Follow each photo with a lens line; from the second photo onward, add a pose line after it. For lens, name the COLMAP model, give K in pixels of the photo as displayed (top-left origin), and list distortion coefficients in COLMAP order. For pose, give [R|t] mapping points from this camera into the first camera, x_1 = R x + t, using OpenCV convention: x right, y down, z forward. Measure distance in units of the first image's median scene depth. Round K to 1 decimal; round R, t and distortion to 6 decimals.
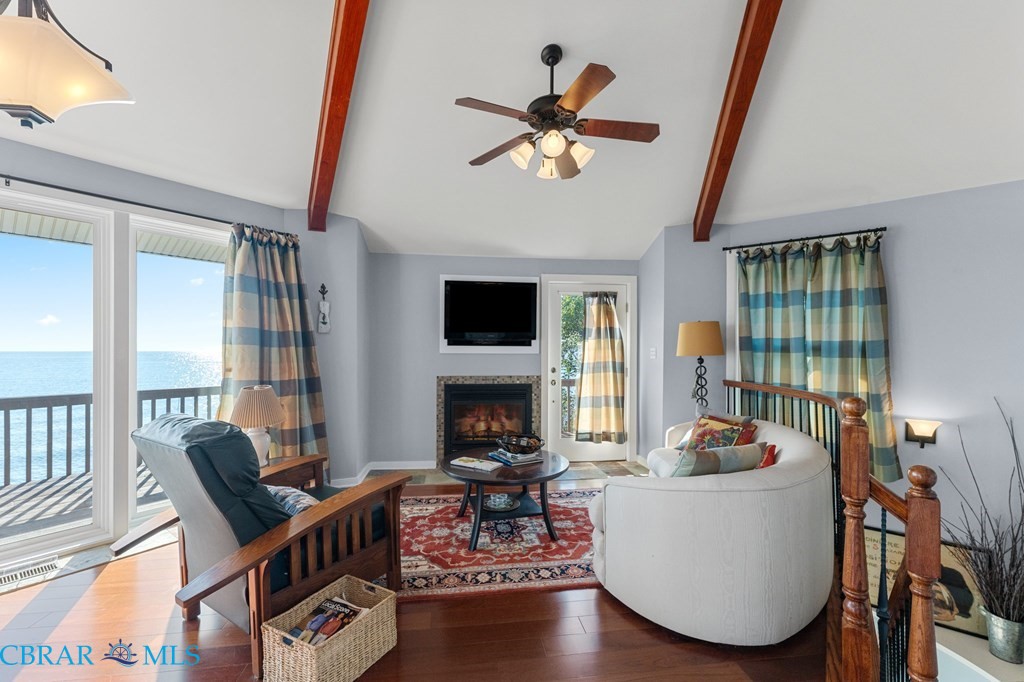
lens RADIAL K [[433.2, 0, 515.1], [0, 433.2, 342.7], [0, 0, 1]] dist [-0.002259, -0.000061]
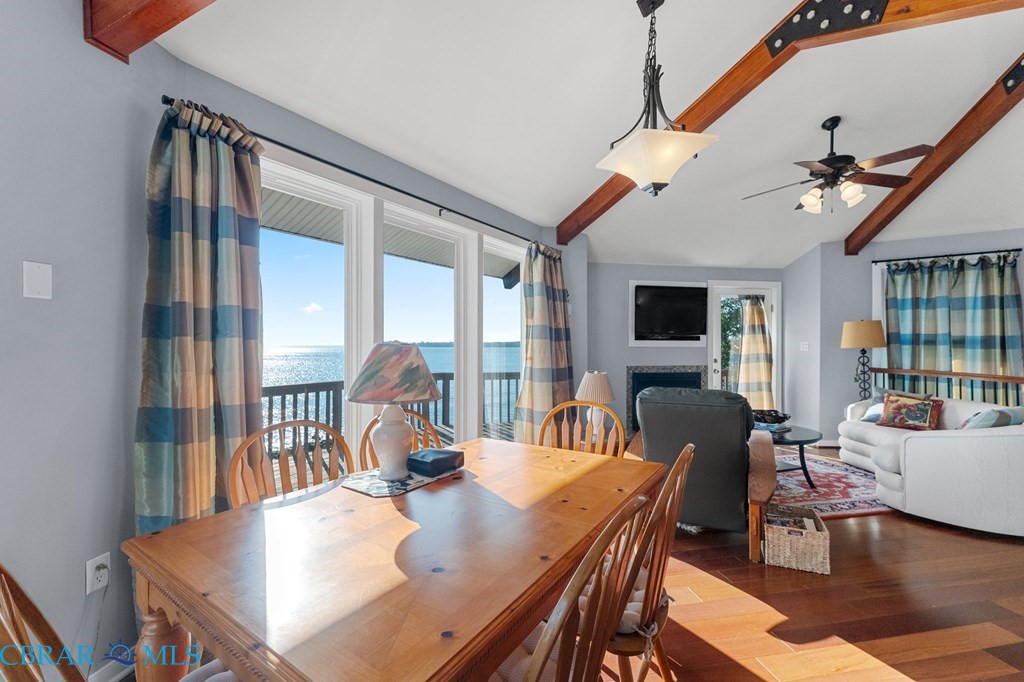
lens RADIAL K [[433.2, 0, 507.2], [0, 433.2, 341.6], [0, 0, 1]] dist [-0.002259, -0.000061]
pose [[0.998411, -0.001739, 0.056326, -0.661761], [0.001377, 0.999978, 0.006465, 0.002499], [-0.056336, -0.006377, 0.998392, -0.185065]]
